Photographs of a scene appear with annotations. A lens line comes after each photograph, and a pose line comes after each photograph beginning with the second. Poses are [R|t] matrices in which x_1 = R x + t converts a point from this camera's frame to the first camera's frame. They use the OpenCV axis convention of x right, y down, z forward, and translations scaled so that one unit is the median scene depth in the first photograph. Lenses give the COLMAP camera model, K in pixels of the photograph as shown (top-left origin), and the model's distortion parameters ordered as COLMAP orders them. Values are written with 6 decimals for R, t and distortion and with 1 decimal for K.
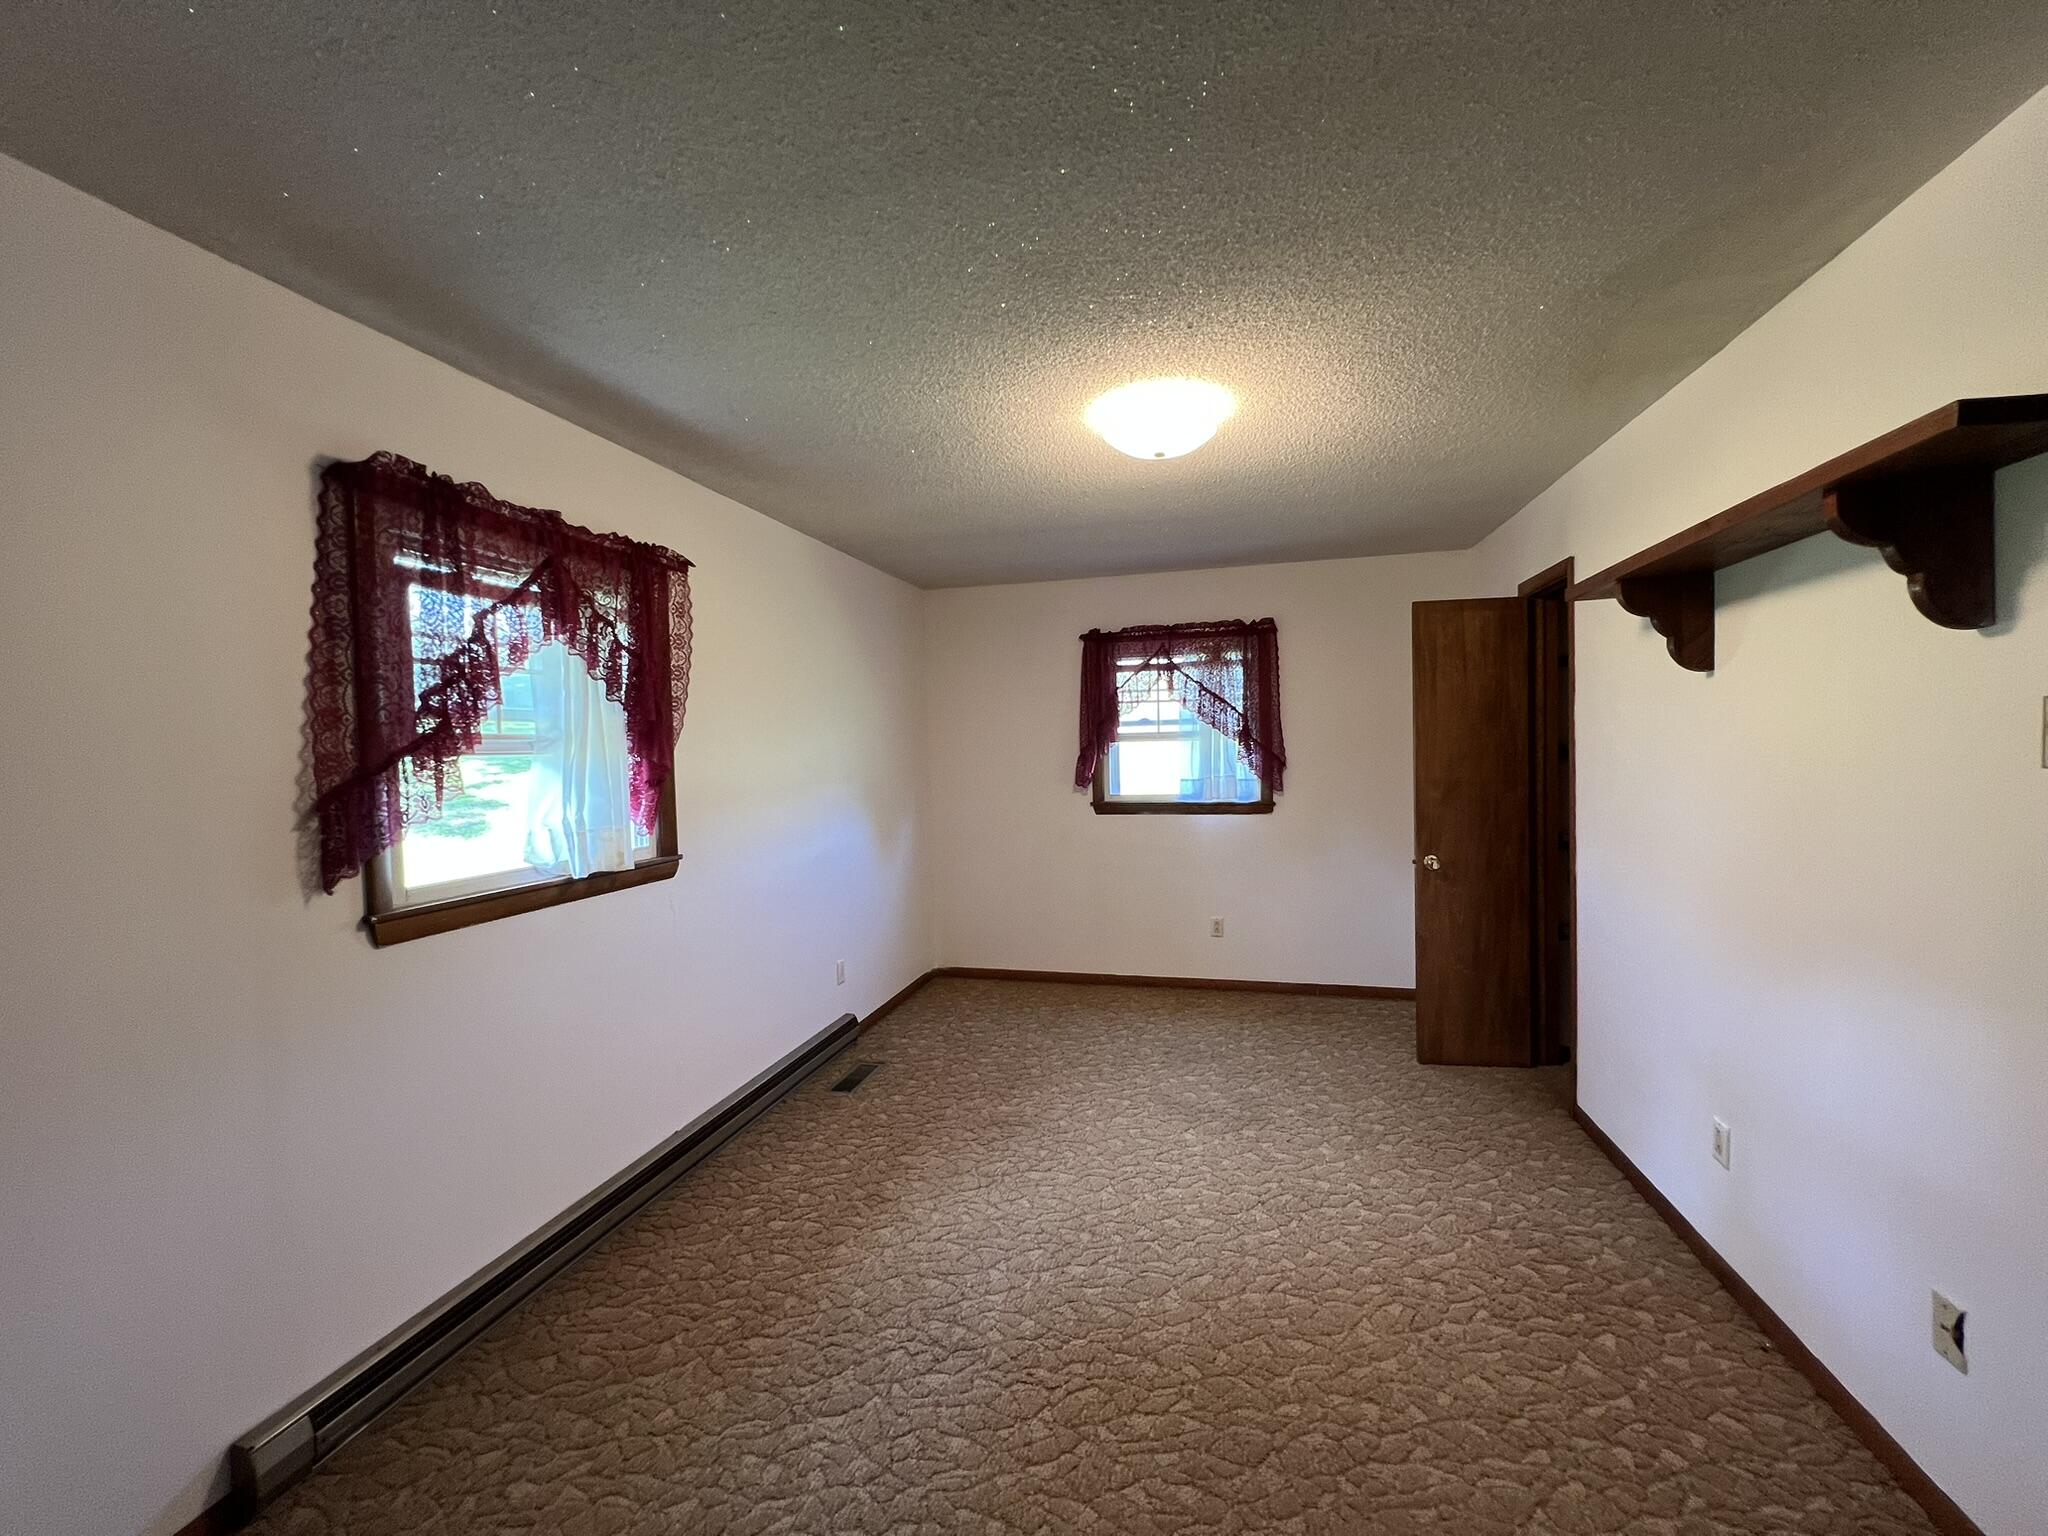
lens RADIAL K [[821.0, 0, 1024.6], [0, 821.0, 766.2], [0, 0, 1]] dist [-0.002861, 0.000844]
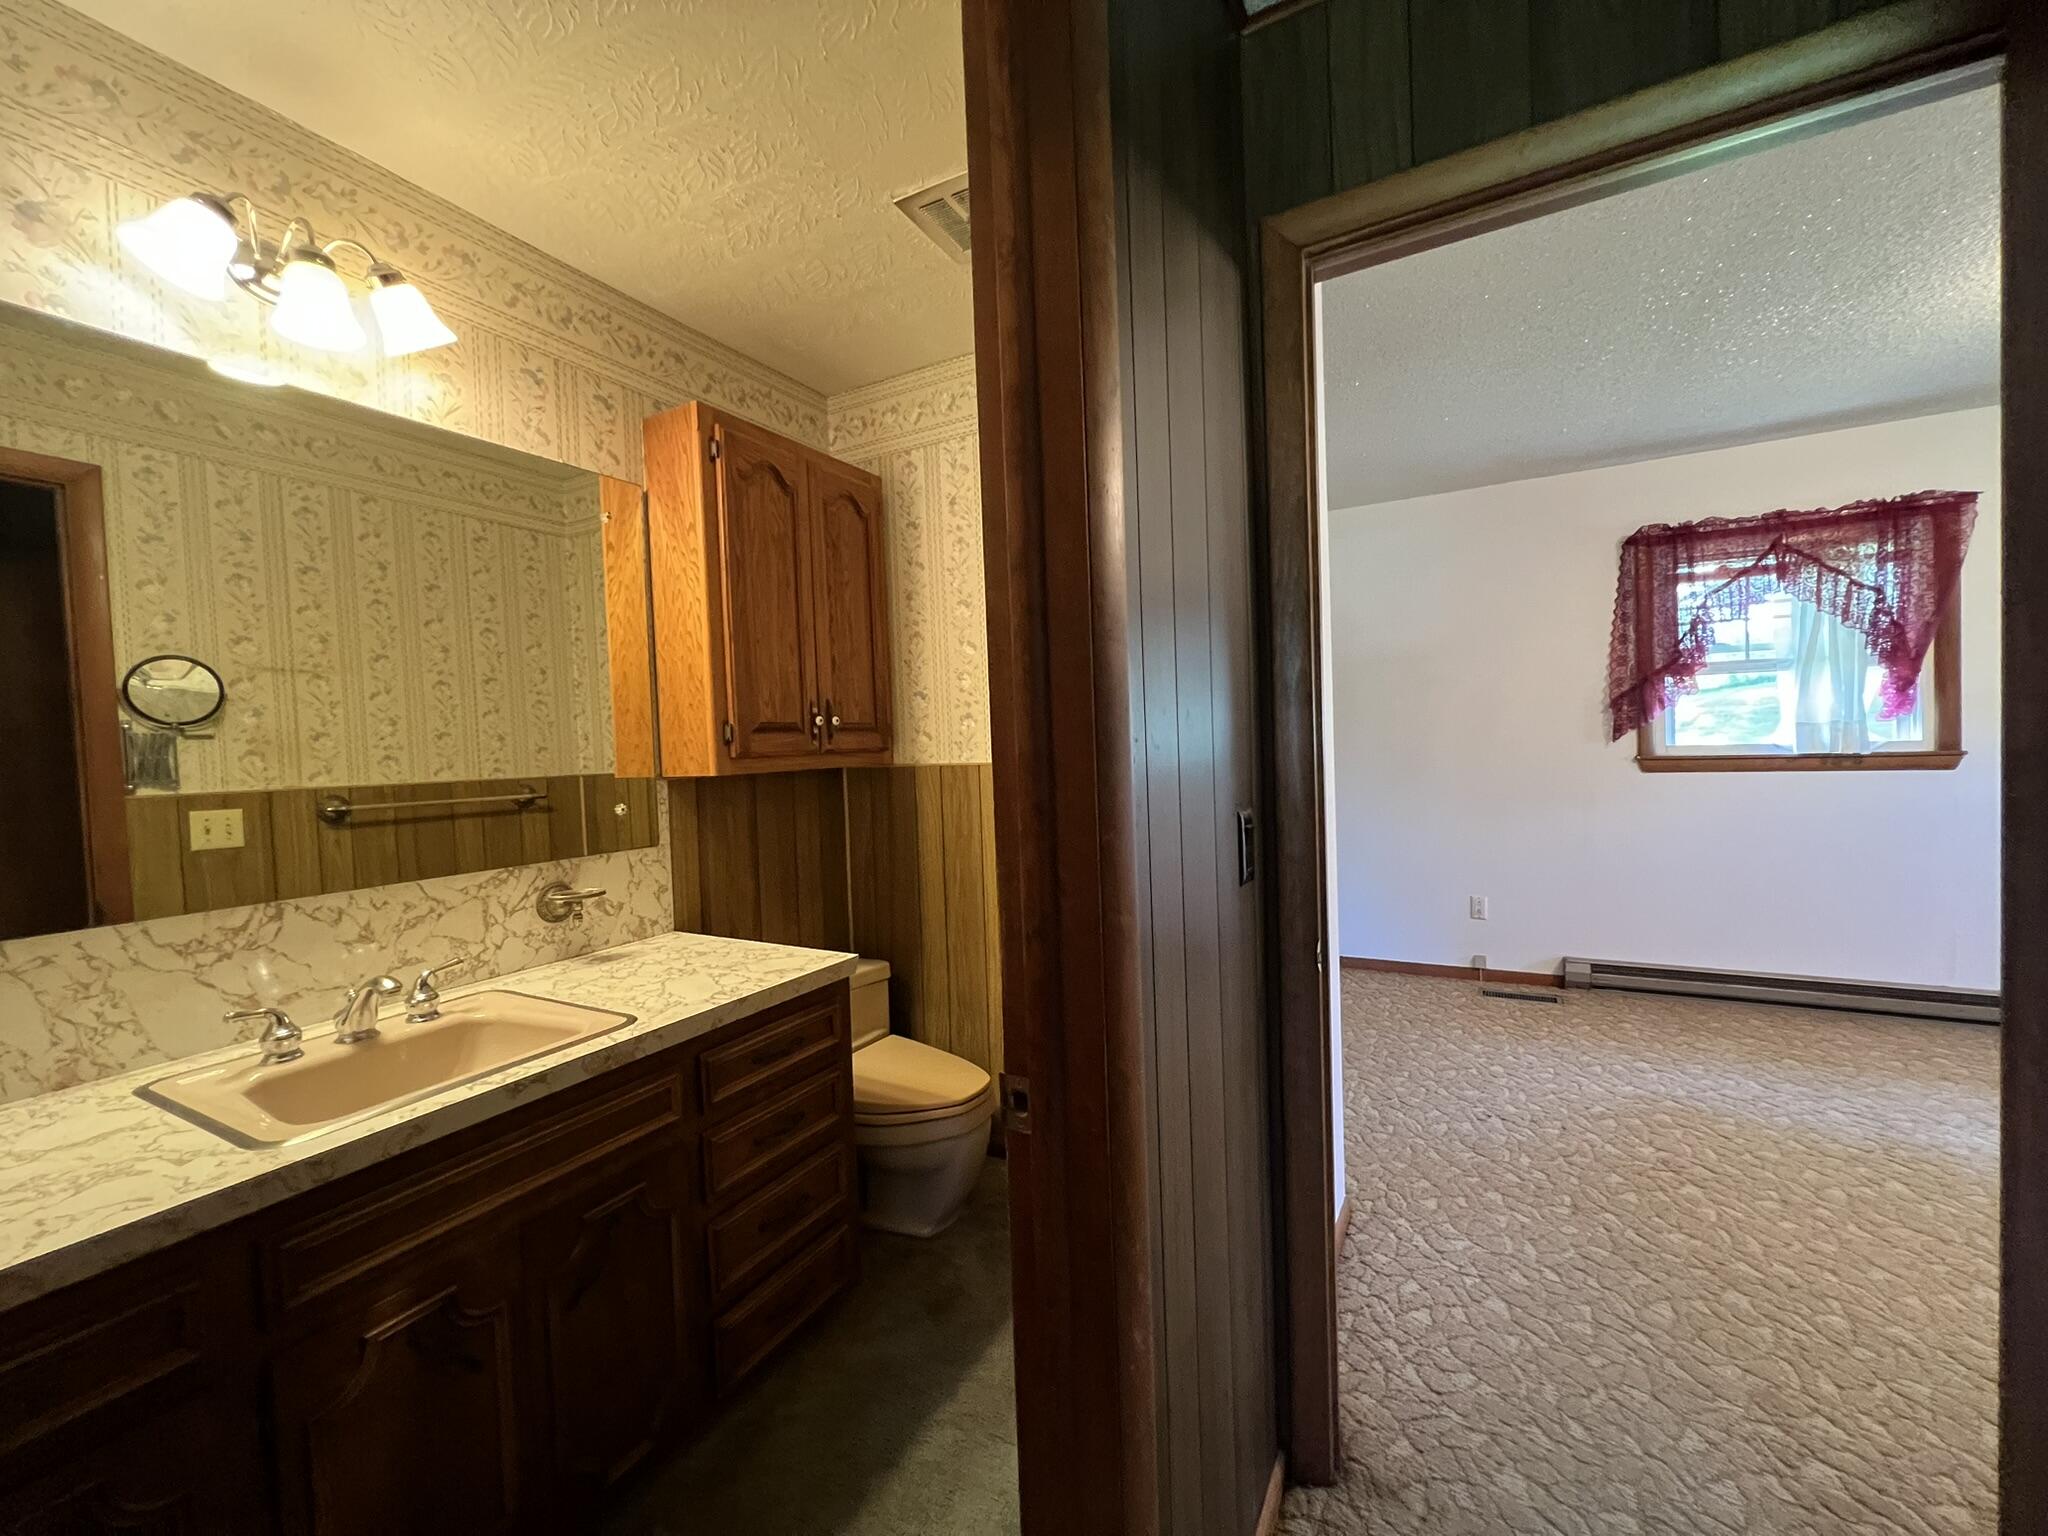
lens RADIAL K [[821.0, 0, 1024.6], [0, 821.0, 766.2], [0, 0, 1]] dist [-0.002861, 0.000844]
pose [[-0.260255, 0.060535, -0.963640, 1.497148], [0.021010, 0.998151, 0.057029, 0.056791], [0.965311, -0.005404, -0.261046, 0.053162]]
